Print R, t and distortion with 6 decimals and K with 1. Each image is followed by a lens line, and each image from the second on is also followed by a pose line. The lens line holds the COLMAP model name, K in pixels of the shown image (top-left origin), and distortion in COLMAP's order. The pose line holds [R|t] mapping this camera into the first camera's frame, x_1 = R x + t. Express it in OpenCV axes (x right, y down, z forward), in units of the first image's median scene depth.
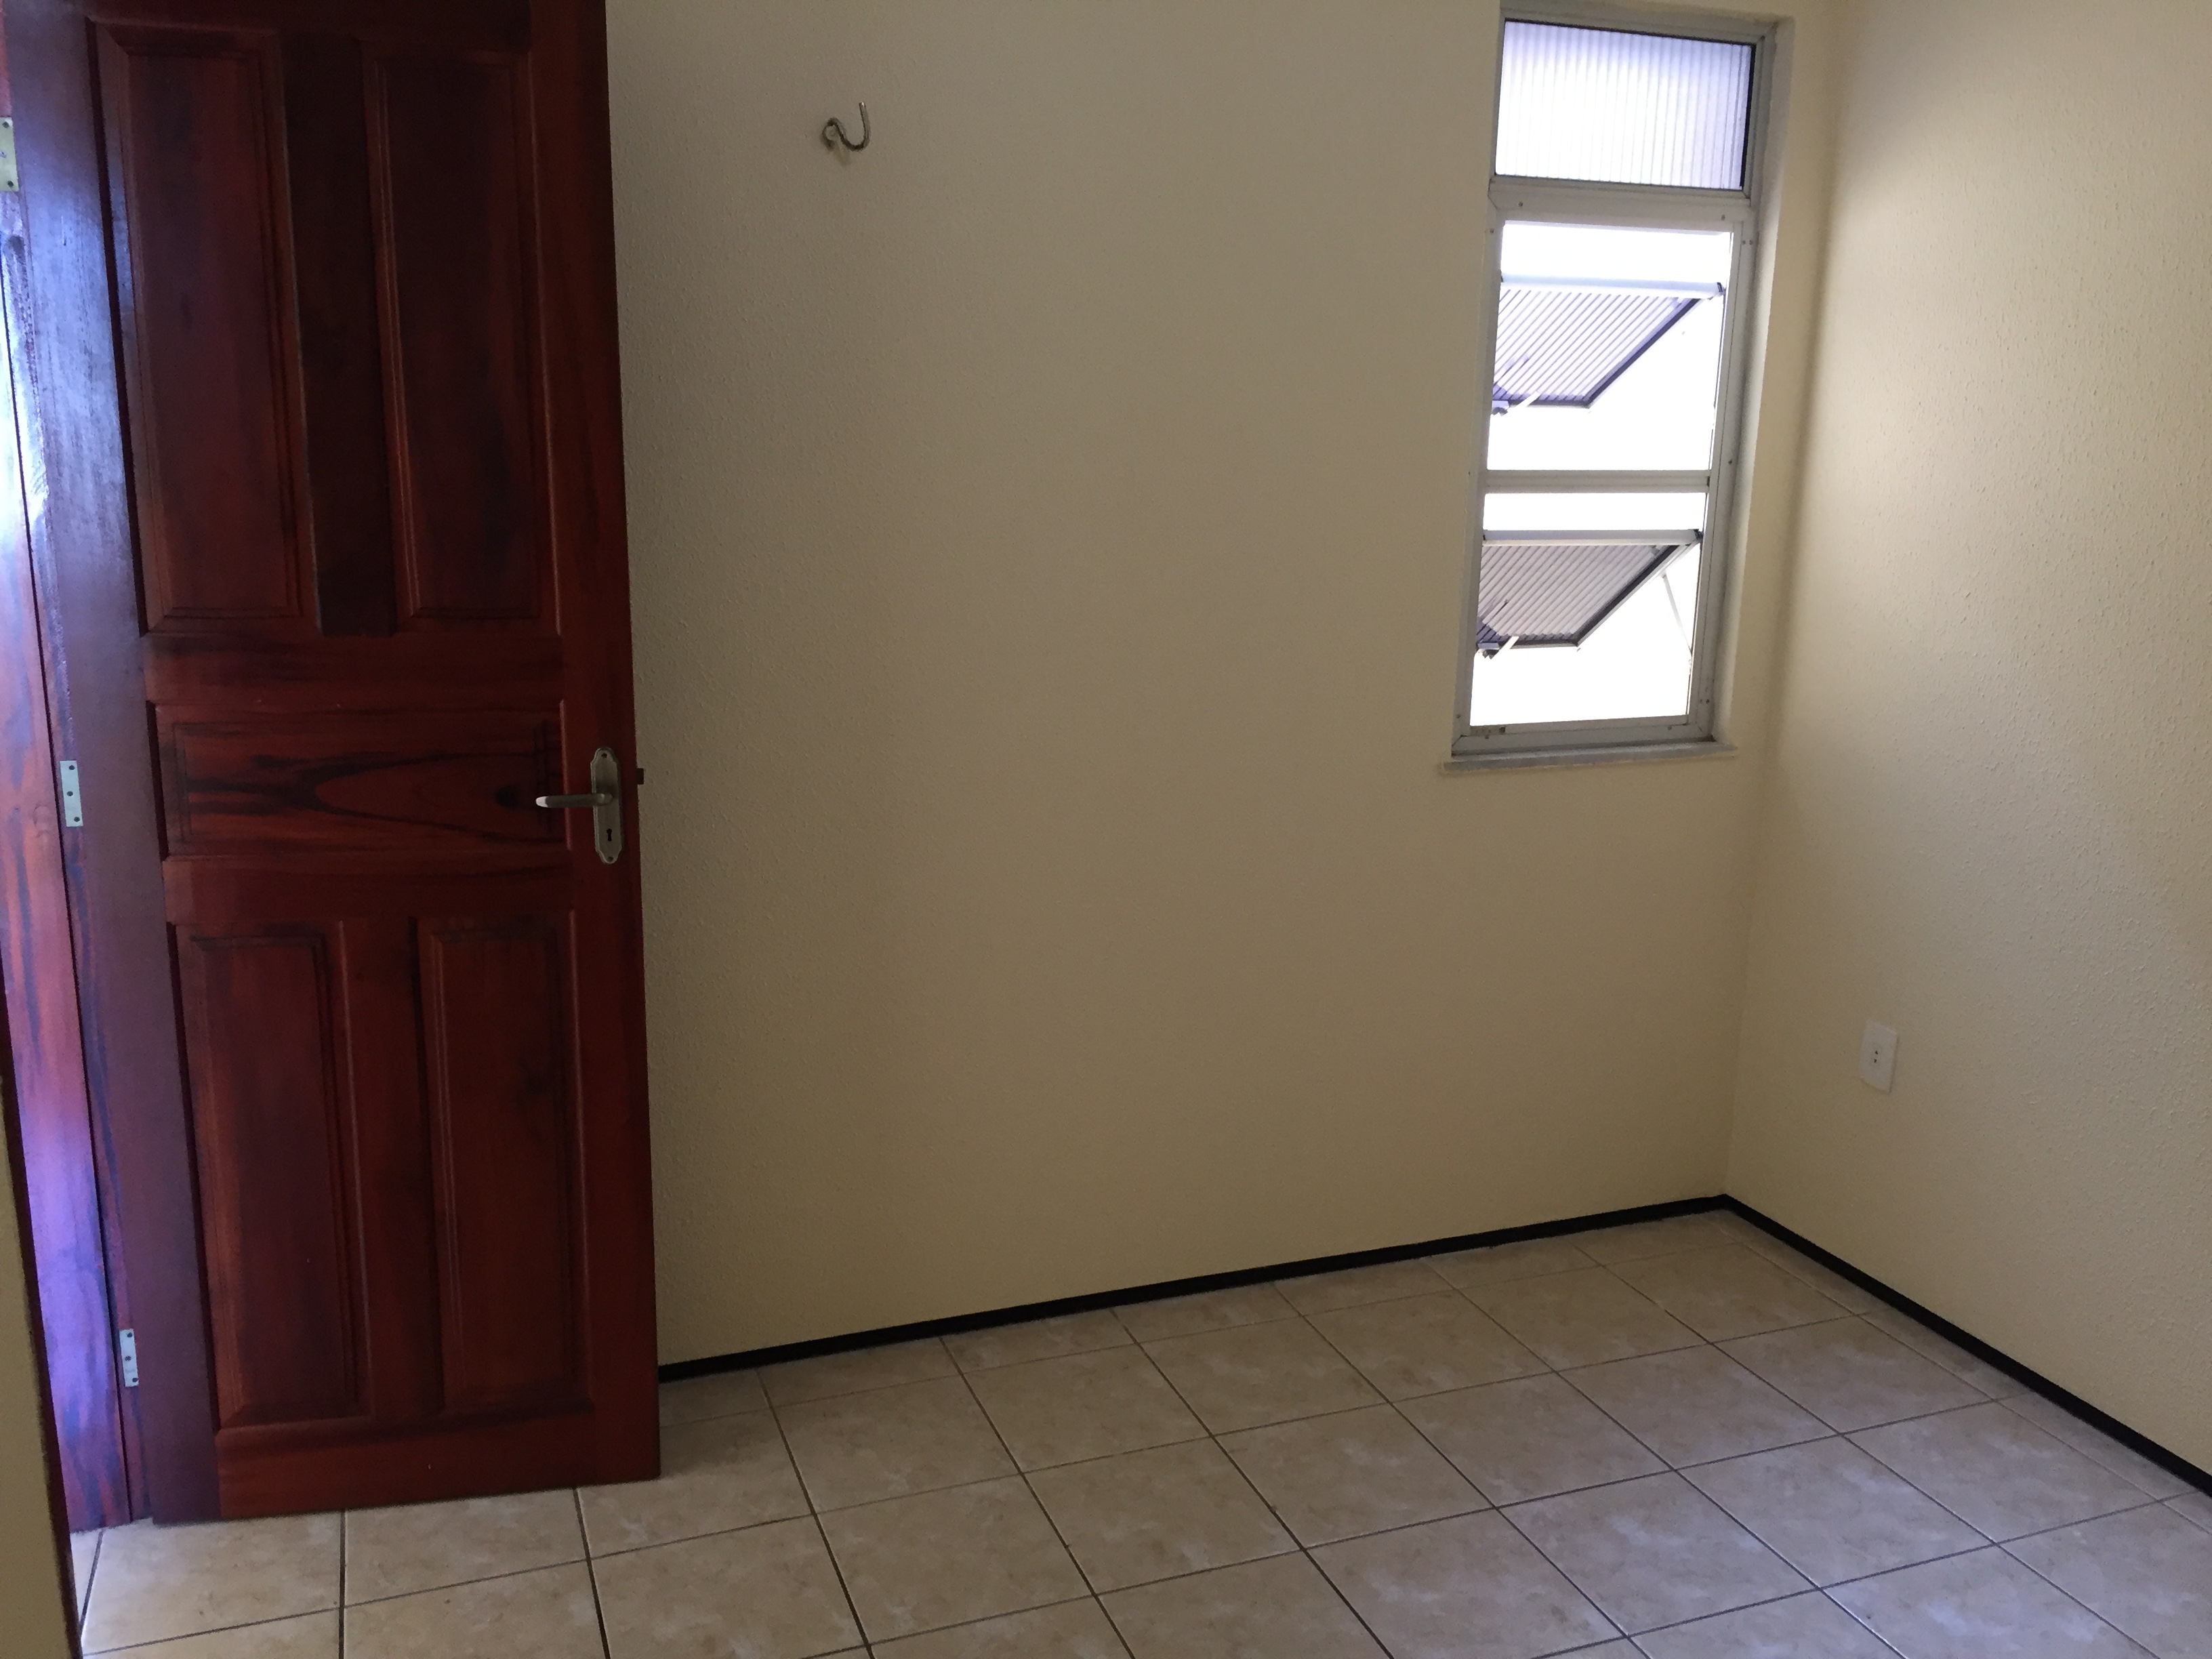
lens RADIAL K [[1877.3, 0, 1121.5], [0, 1877.3, 824.4], [0, 0, 1]] dist [0.056789, -0.082934]
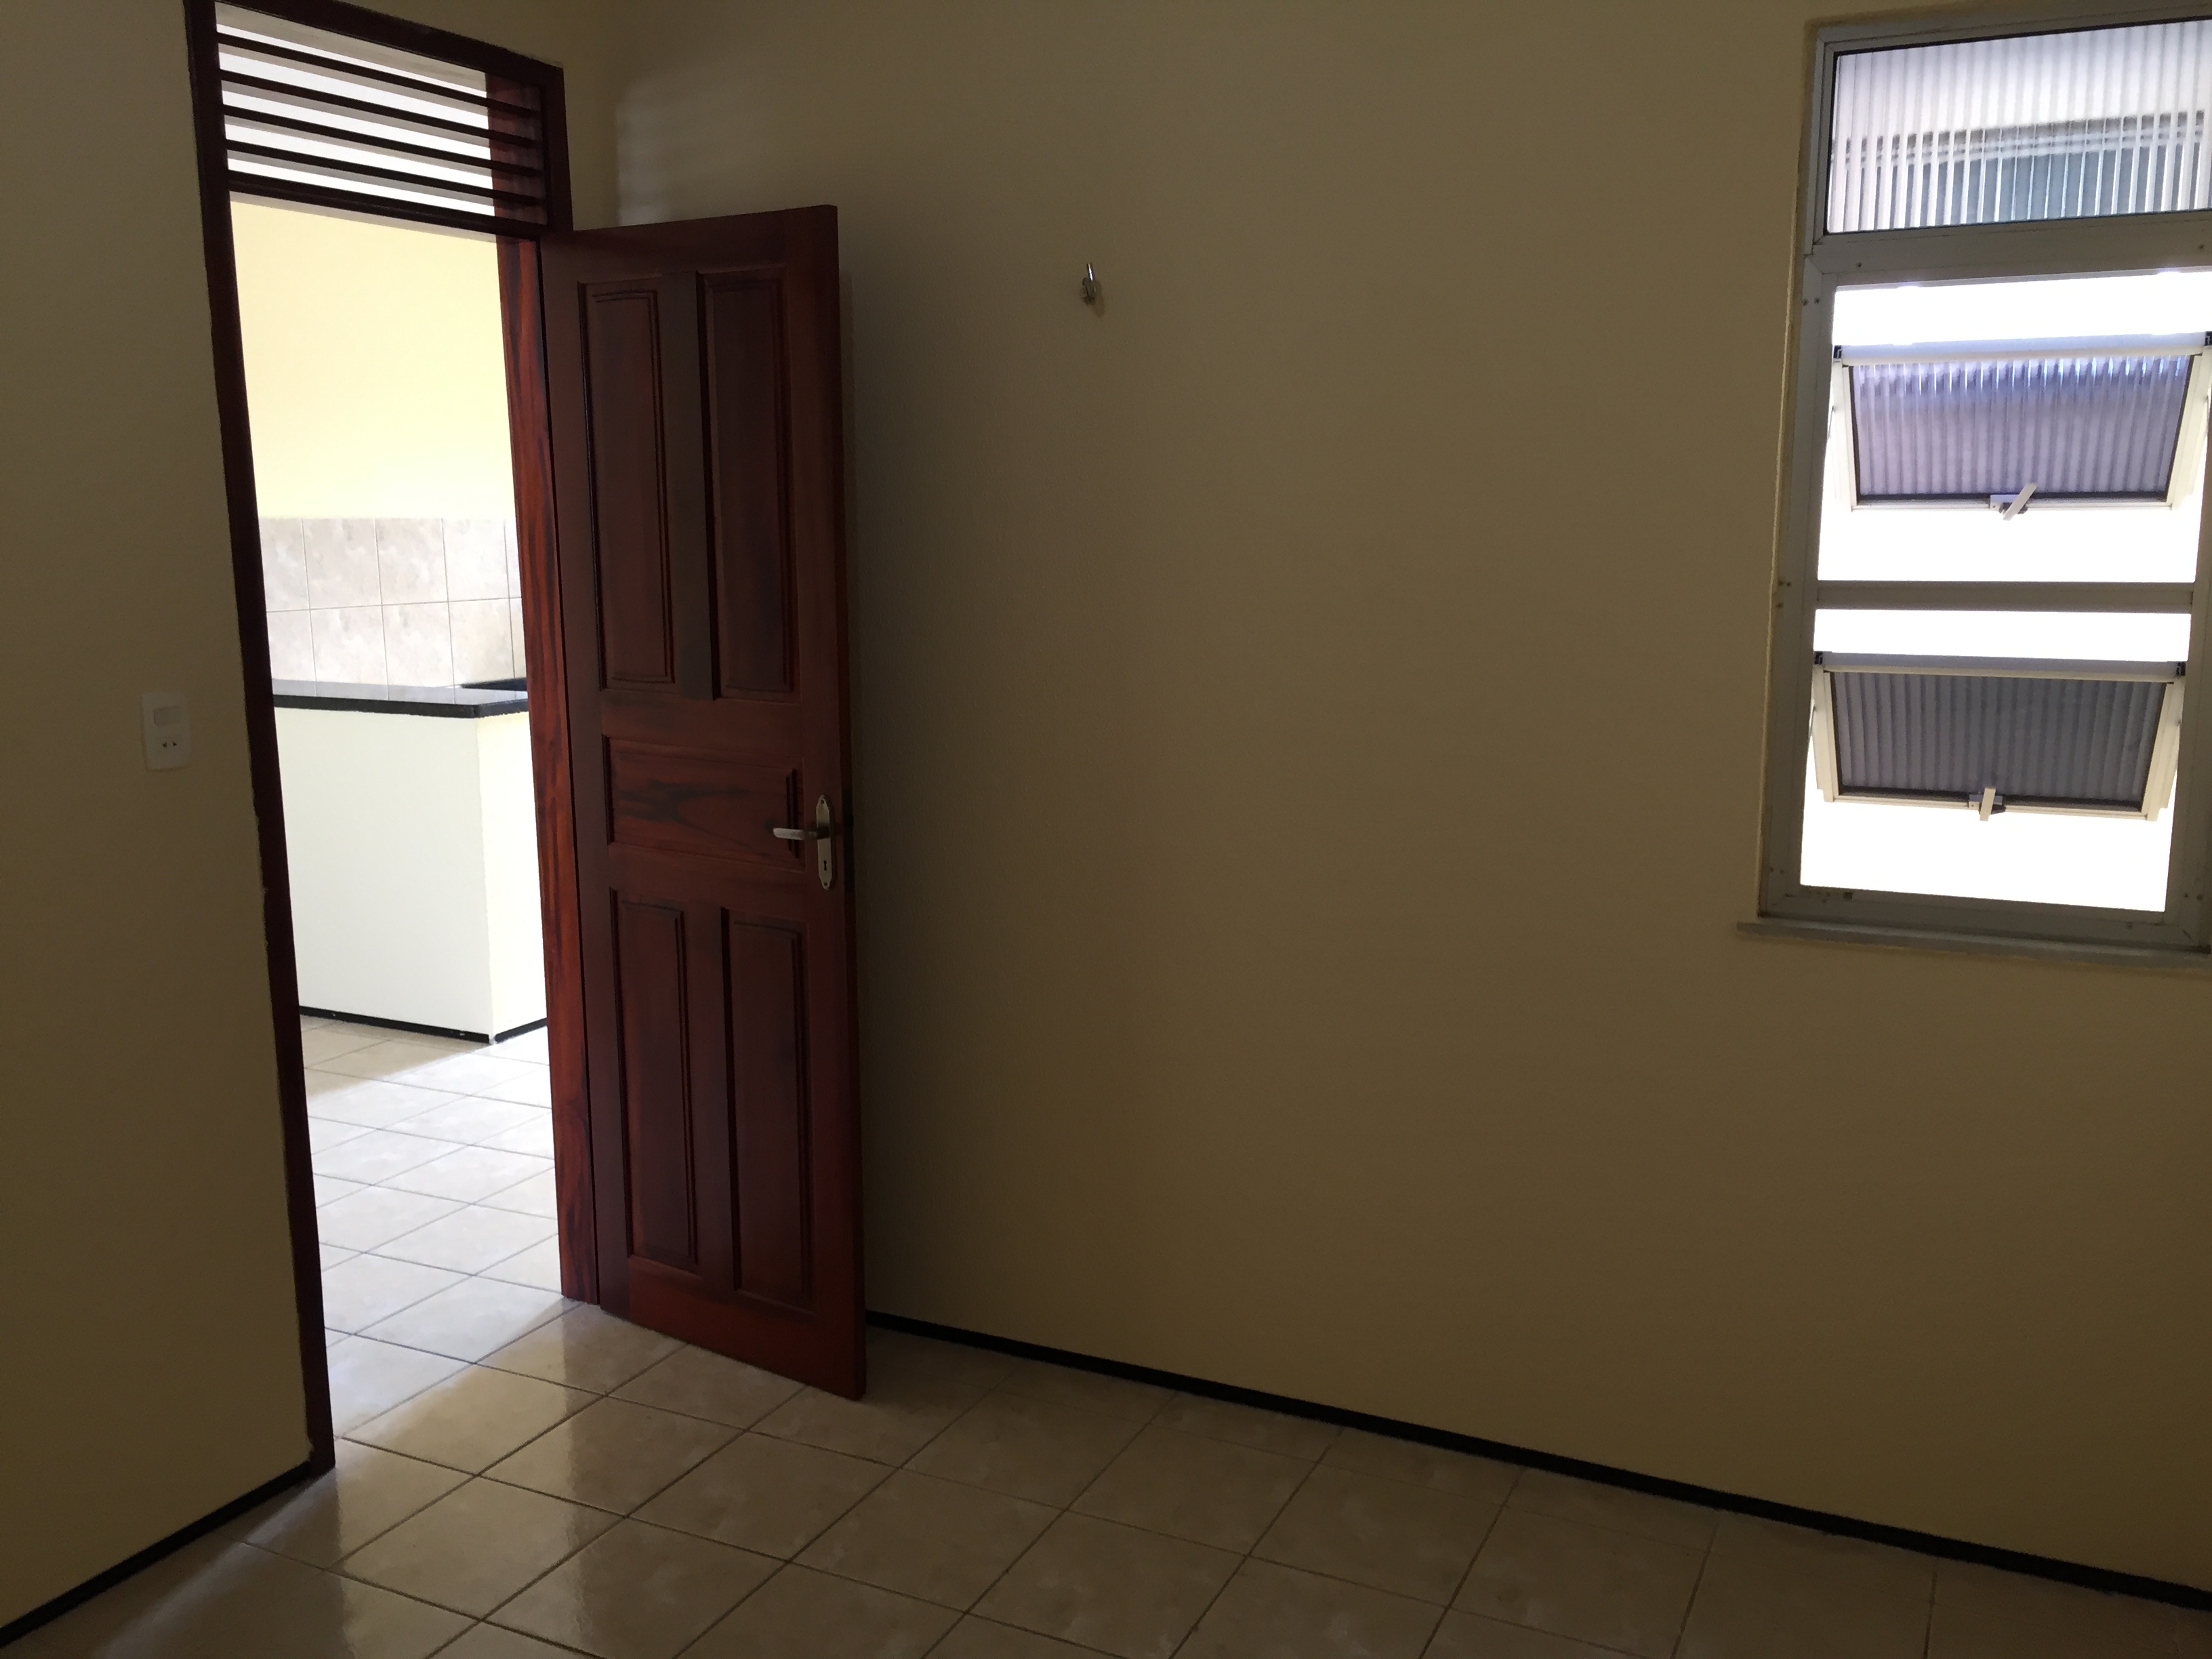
lens RADIAL K [[1877.3, 0, 1118.7], [0, 1877.3, 819.8], [0, 0, 1]] dist [0.056789, -0.082934]
pose [[0.679416, 0.096120, -0.727430, 0.601522], [-0.137797, 0.990458, 0.002173, -0.042101], [0.720698, 0.098762, 0.686178, 0.211778]]
